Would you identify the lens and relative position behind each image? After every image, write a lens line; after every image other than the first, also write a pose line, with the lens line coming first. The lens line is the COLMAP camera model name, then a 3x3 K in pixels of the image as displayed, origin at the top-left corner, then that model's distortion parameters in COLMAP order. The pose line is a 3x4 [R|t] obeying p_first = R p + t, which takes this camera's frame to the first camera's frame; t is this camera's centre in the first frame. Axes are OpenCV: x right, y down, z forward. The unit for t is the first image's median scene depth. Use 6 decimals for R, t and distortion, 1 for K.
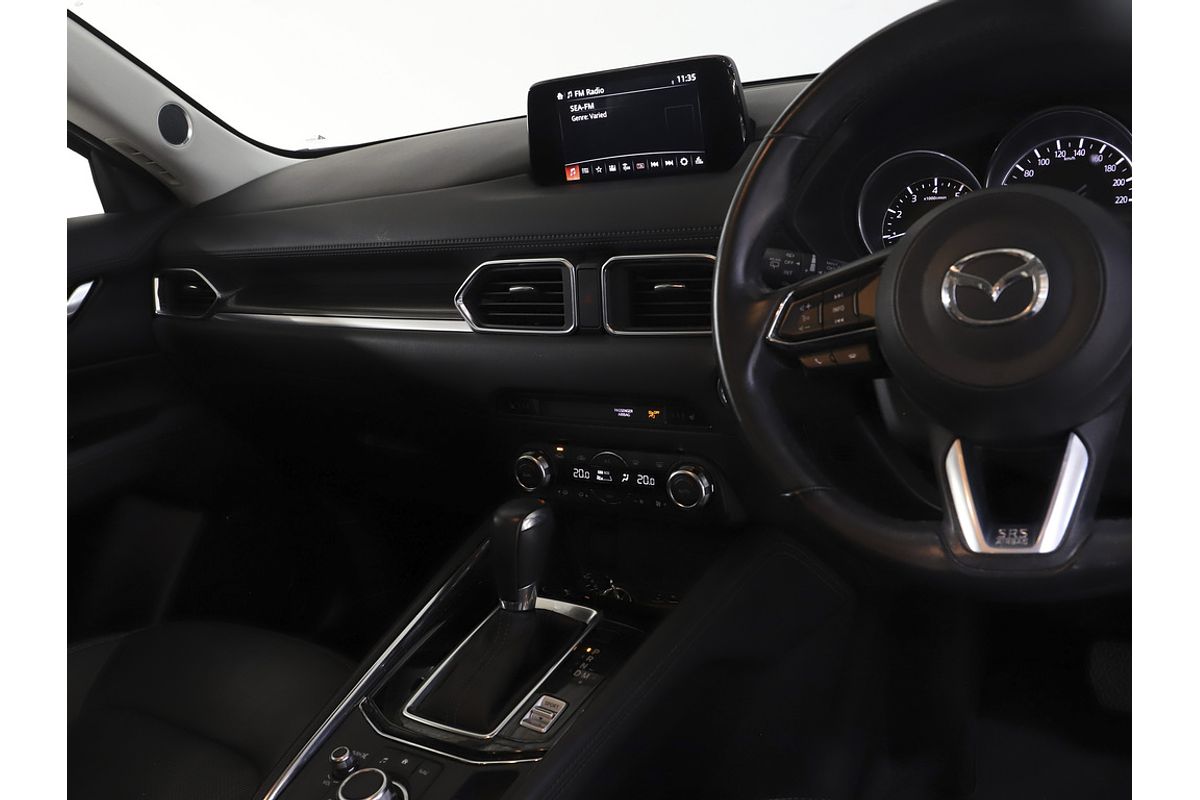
lens RADIAL K [[1056.9, 0, 569.4], [0, 1056.9, 402.5], [0, 0, 1]] dist [-0.068972, 0.082711]
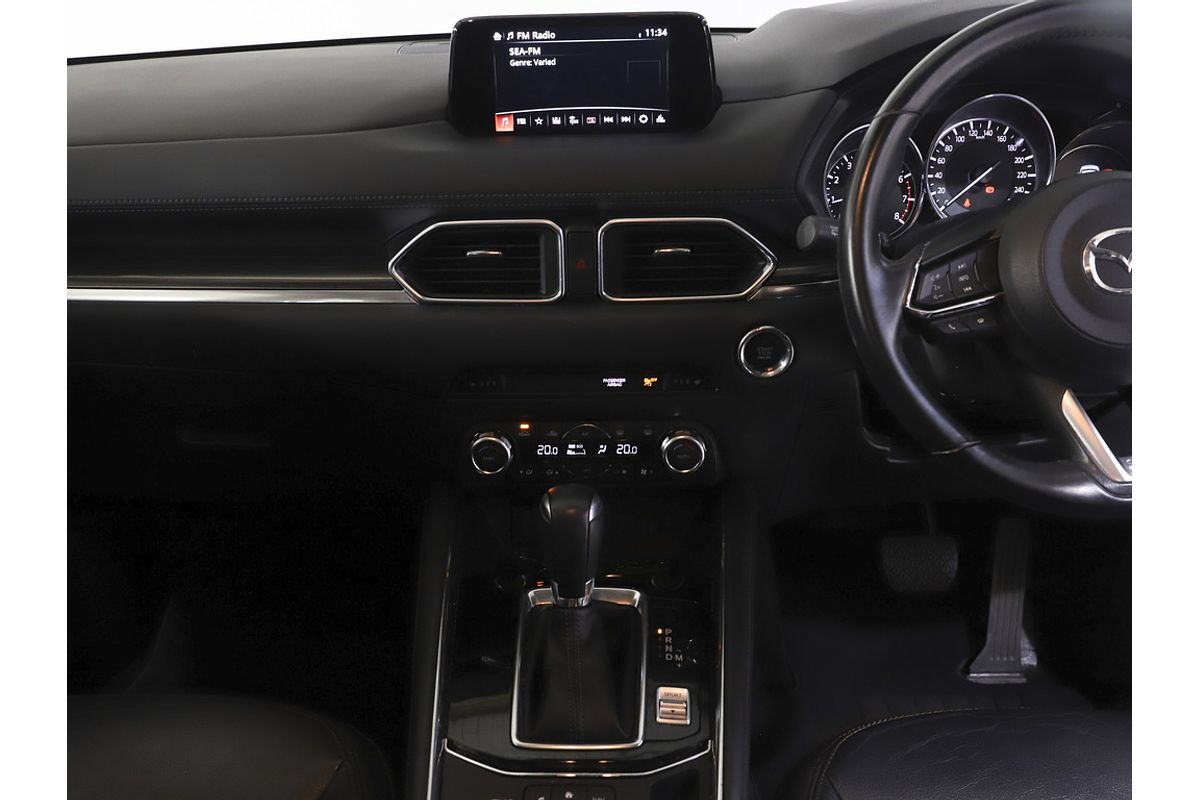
lens RADIAL K [[1056.9, 0, 569.4], [0, 1056.9, 402.5], [0, 0, 1]] dist [-0.068972, 0.082711]
pose [[0.844158, -0.093770, 0.527829, -0.479163], [0.058998, 0.994853, 0.082382, -0.052456], [-0.532837, -0.038402, 0.845346, 0.205802]]
